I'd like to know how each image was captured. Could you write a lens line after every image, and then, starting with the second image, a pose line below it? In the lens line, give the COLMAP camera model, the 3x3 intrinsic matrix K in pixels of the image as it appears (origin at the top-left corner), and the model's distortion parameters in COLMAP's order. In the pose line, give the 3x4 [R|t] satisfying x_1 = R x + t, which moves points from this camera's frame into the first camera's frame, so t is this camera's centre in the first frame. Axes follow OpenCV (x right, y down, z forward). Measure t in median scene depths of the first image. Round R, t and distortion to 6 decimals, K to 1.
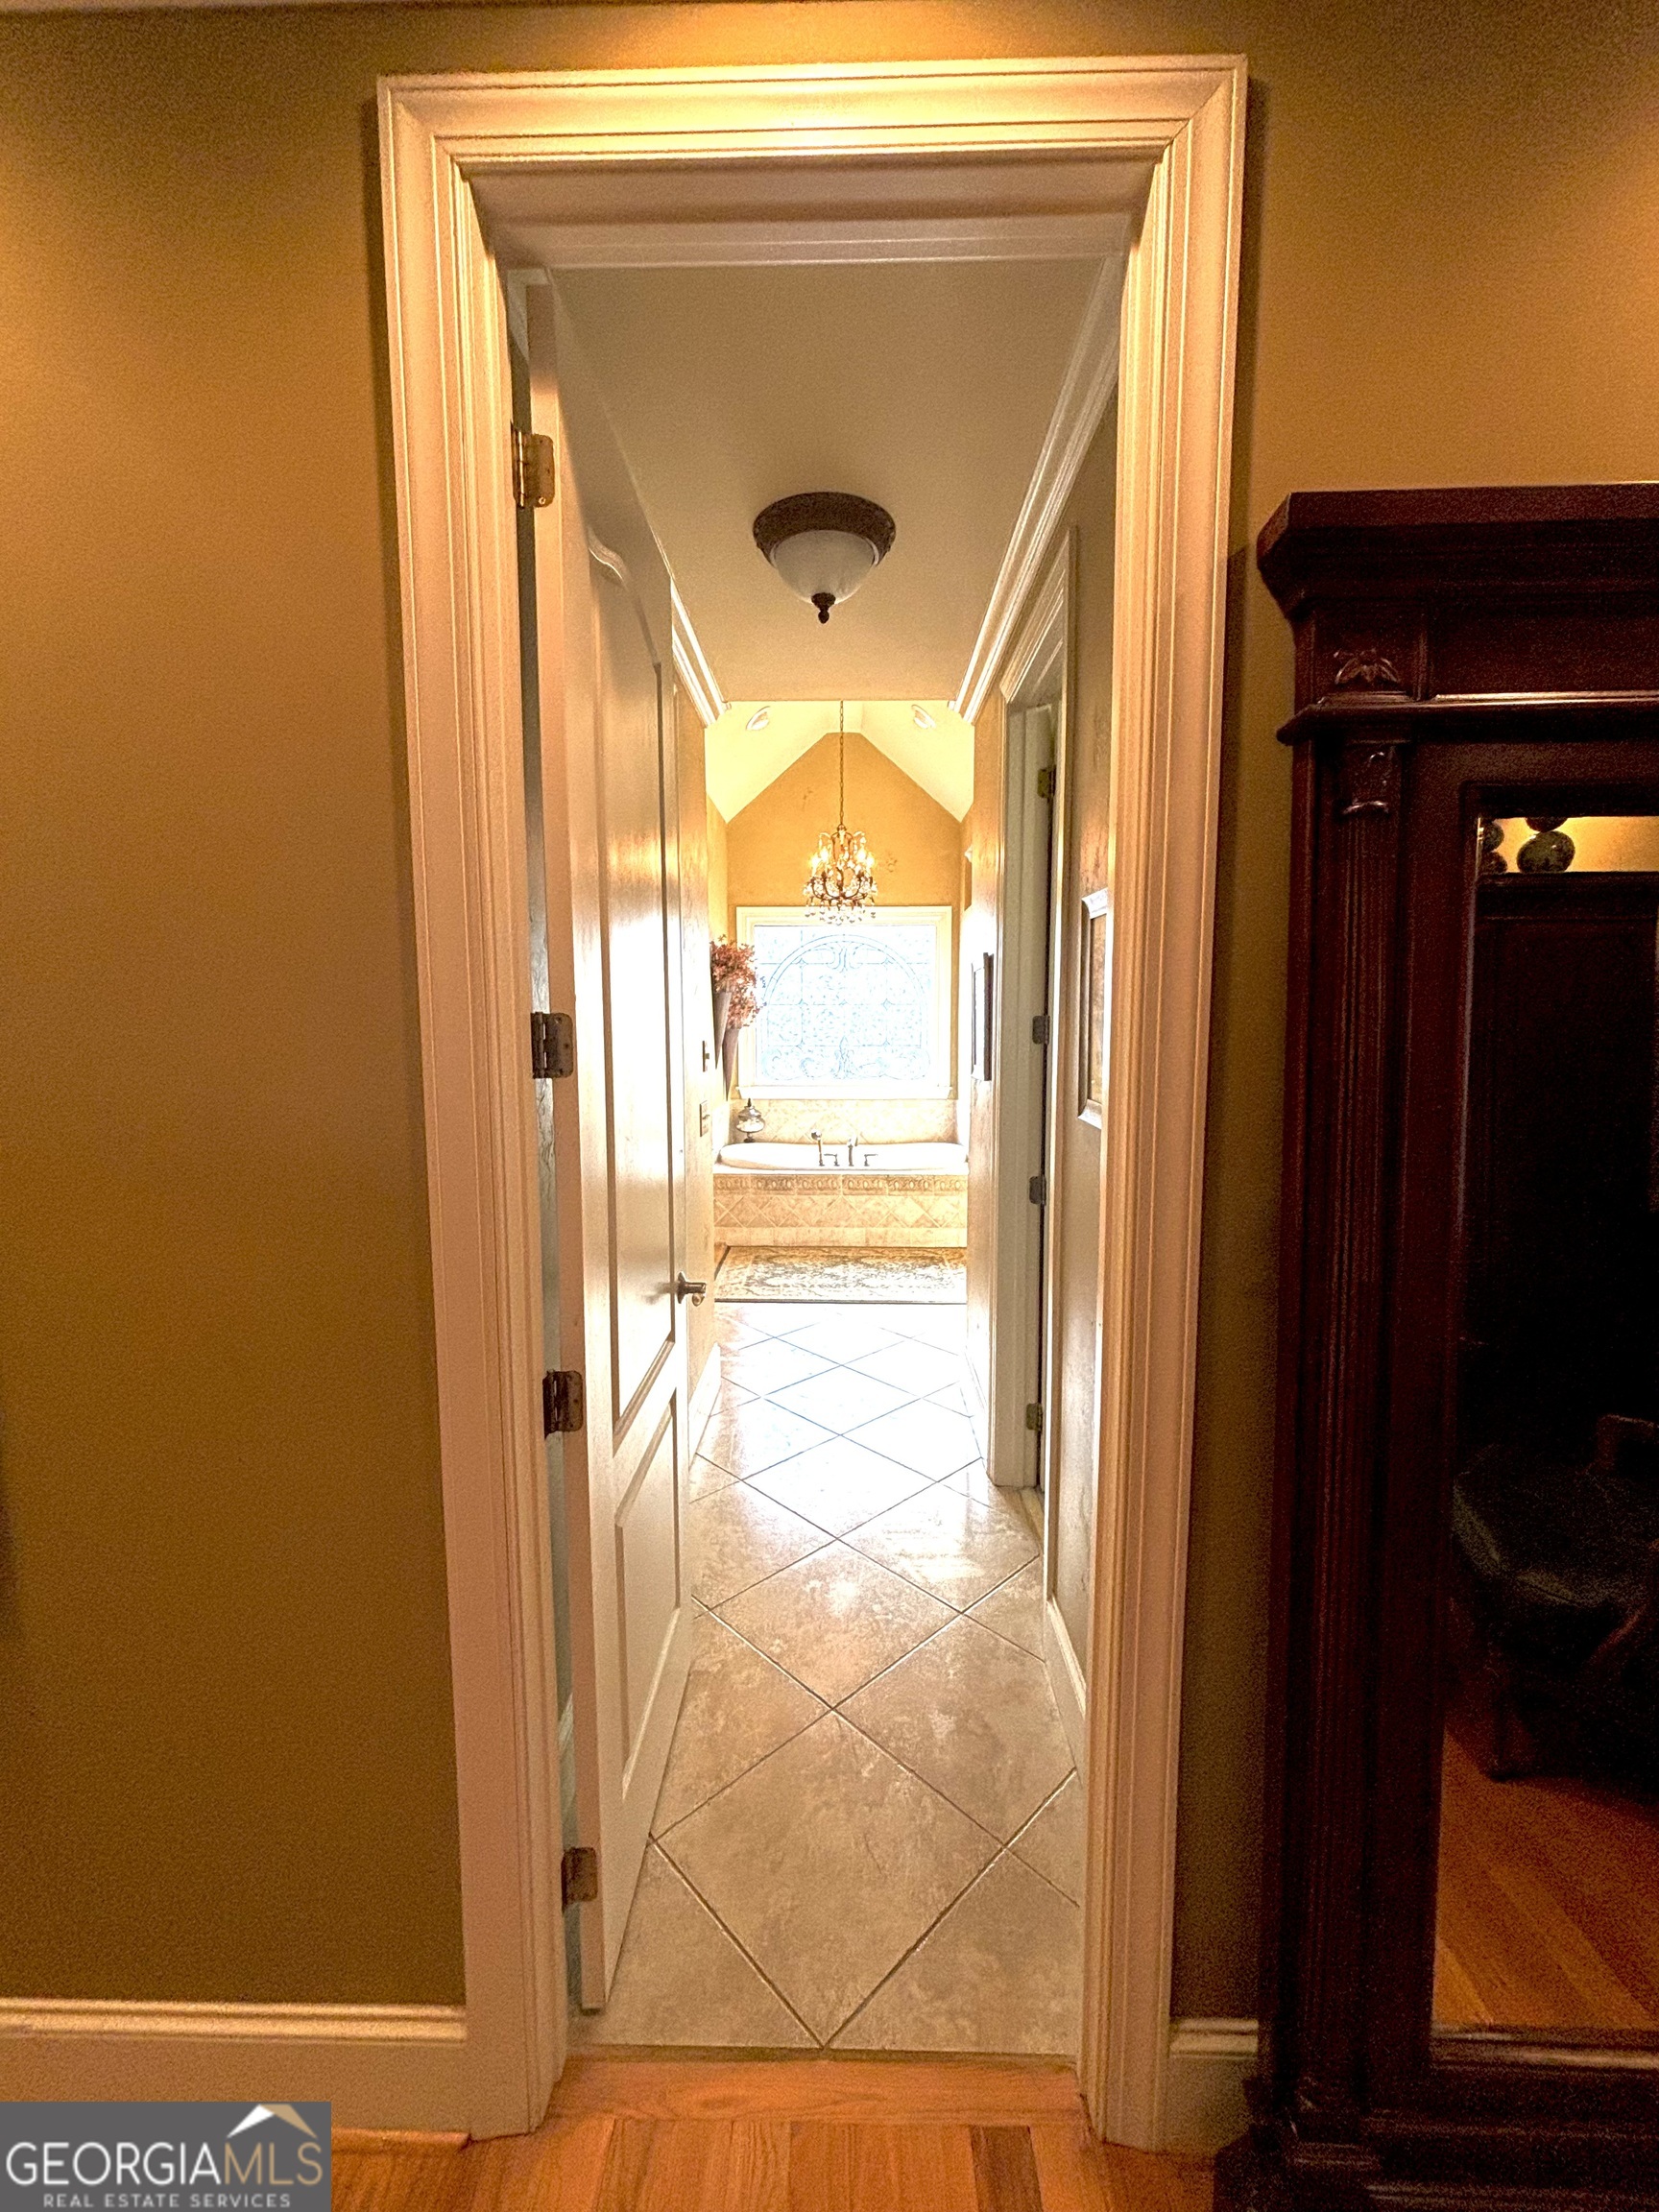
lens RADIAL K [[891.9, 0, 830.4], [0, 891.9, 1098.9], [0, 0, 1]] dist [-0.000145, -0.000023]
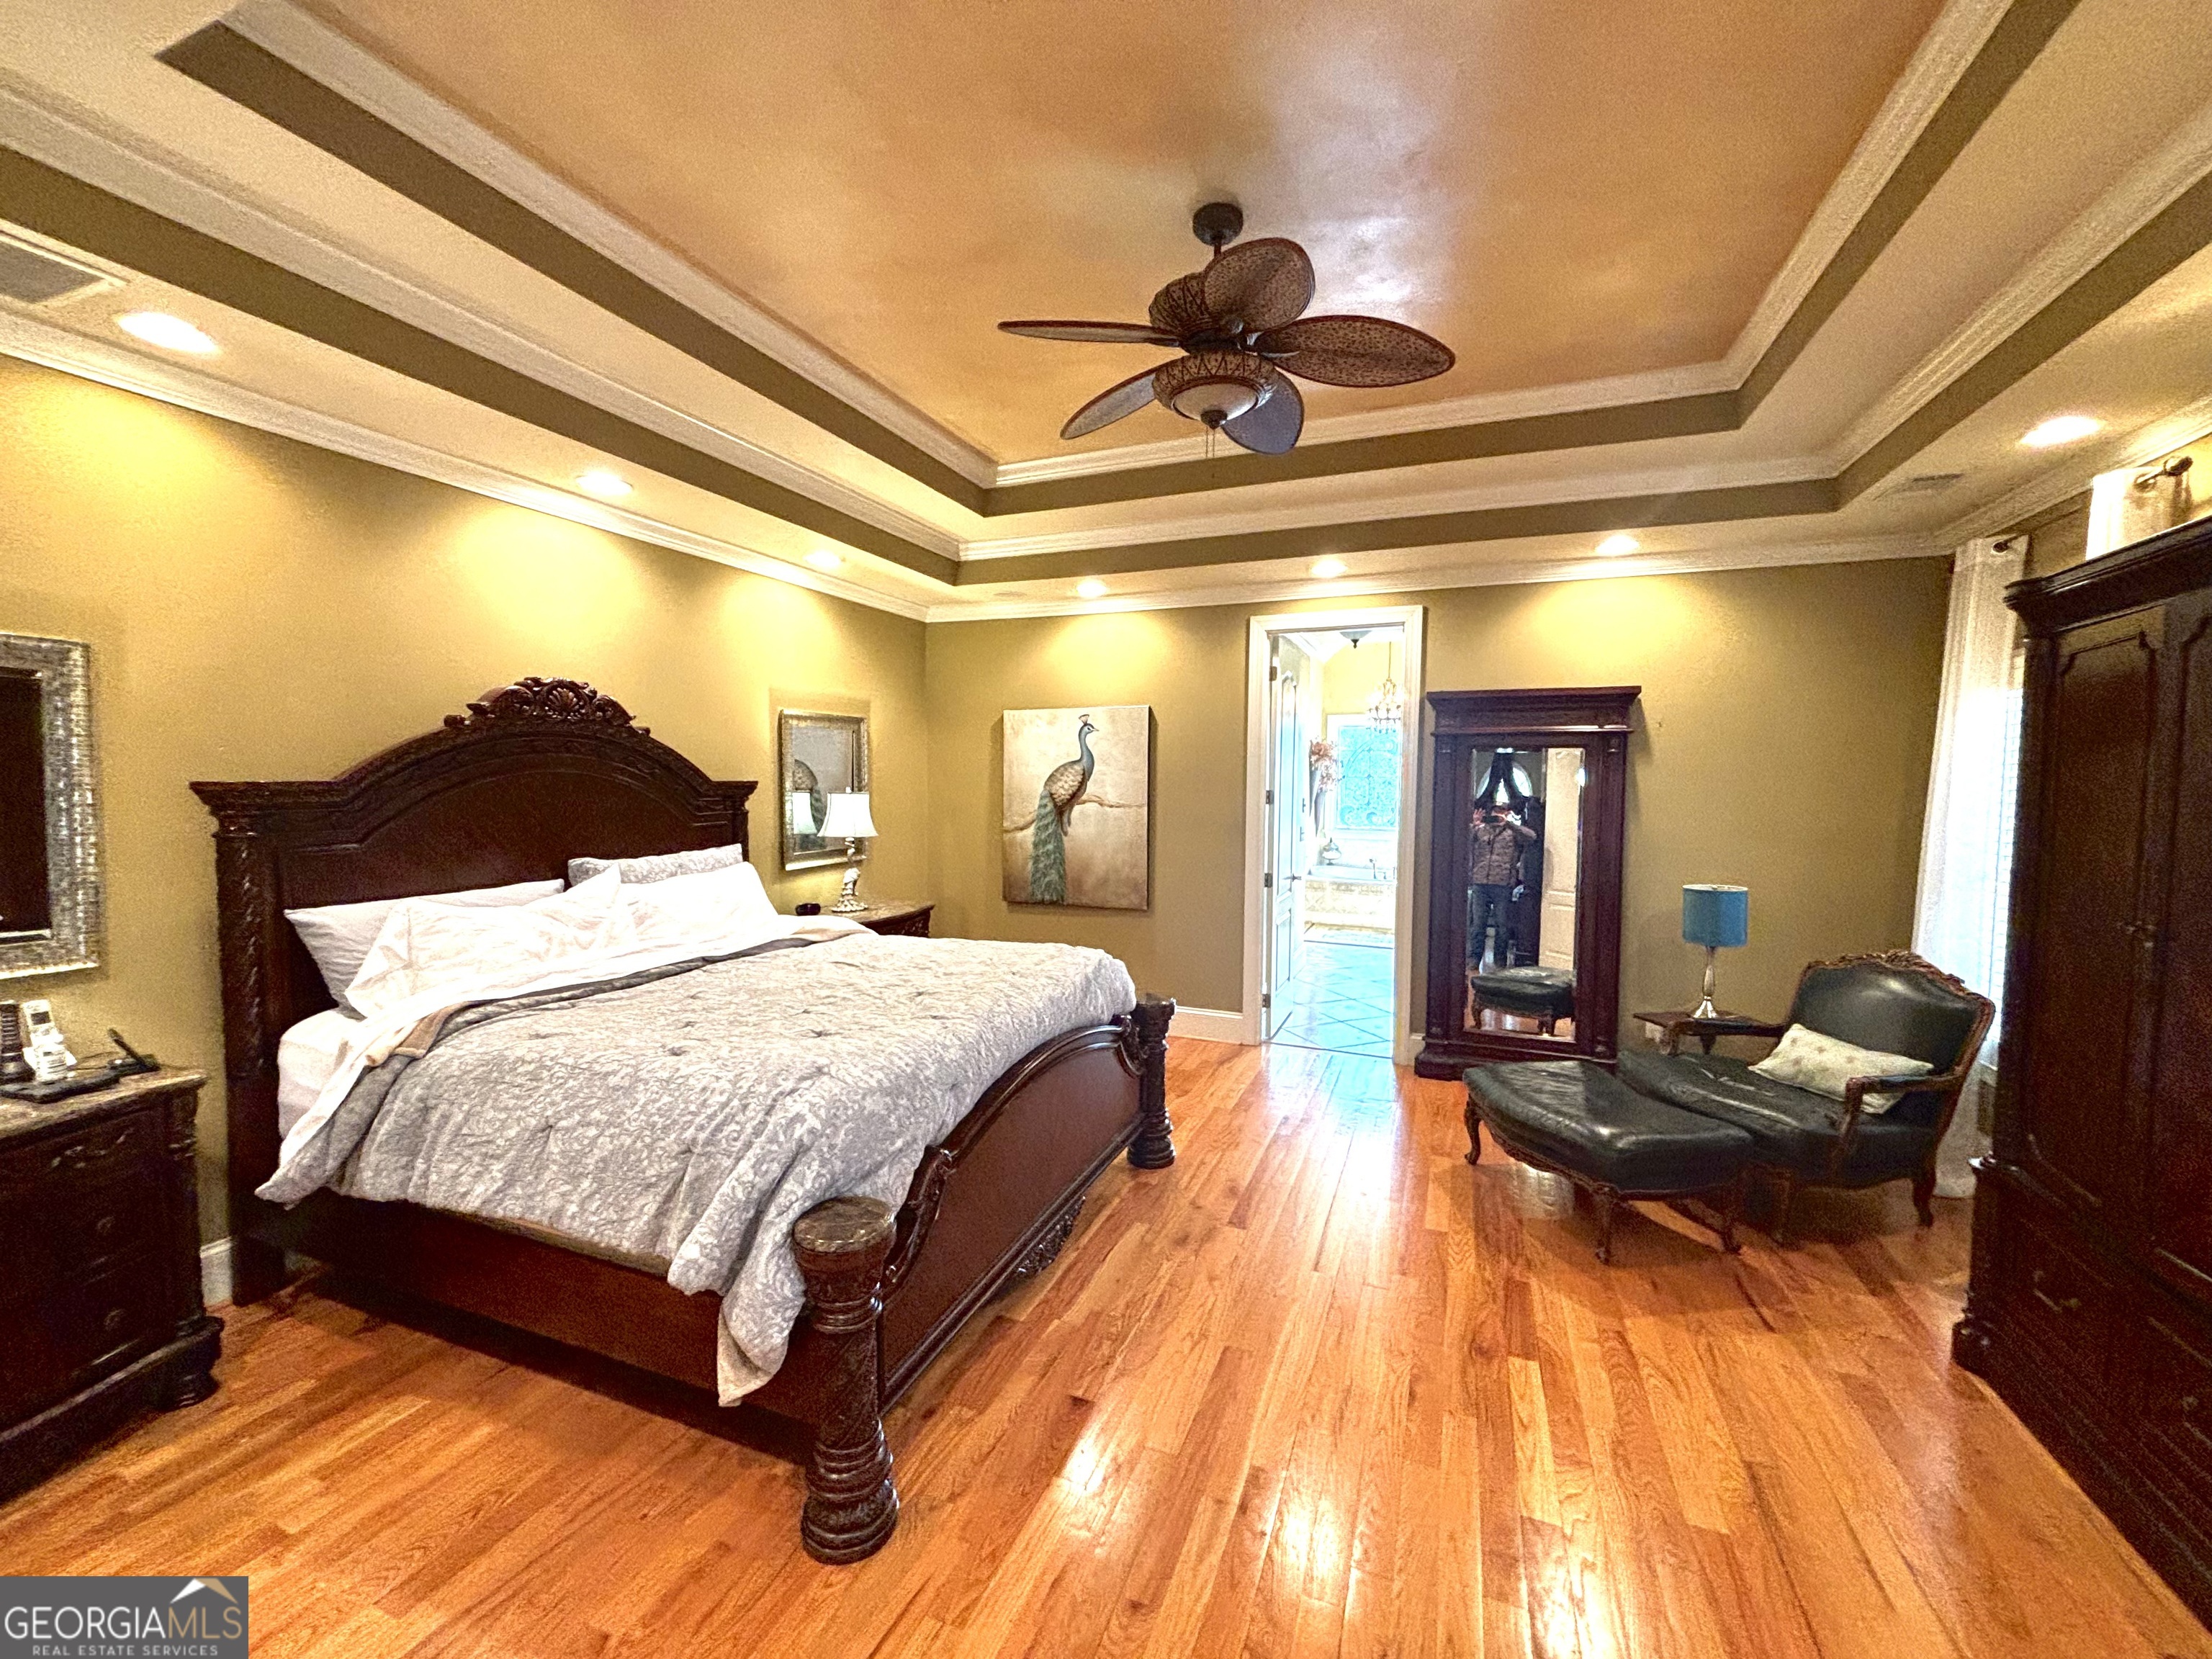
lens RADIAL K [[891.9, 0, 1106.0], [0, 891.9, 829.5], [0, 0, 1]] dist [-0.000145, -0.000023]
pose [[0.937543, 0.030582, -0.346521, 0.101256], [-0.042655, 0.998718, -0.027264, 0.058388], [0.345243, 0.040342, 0.937646, -0.761416]]
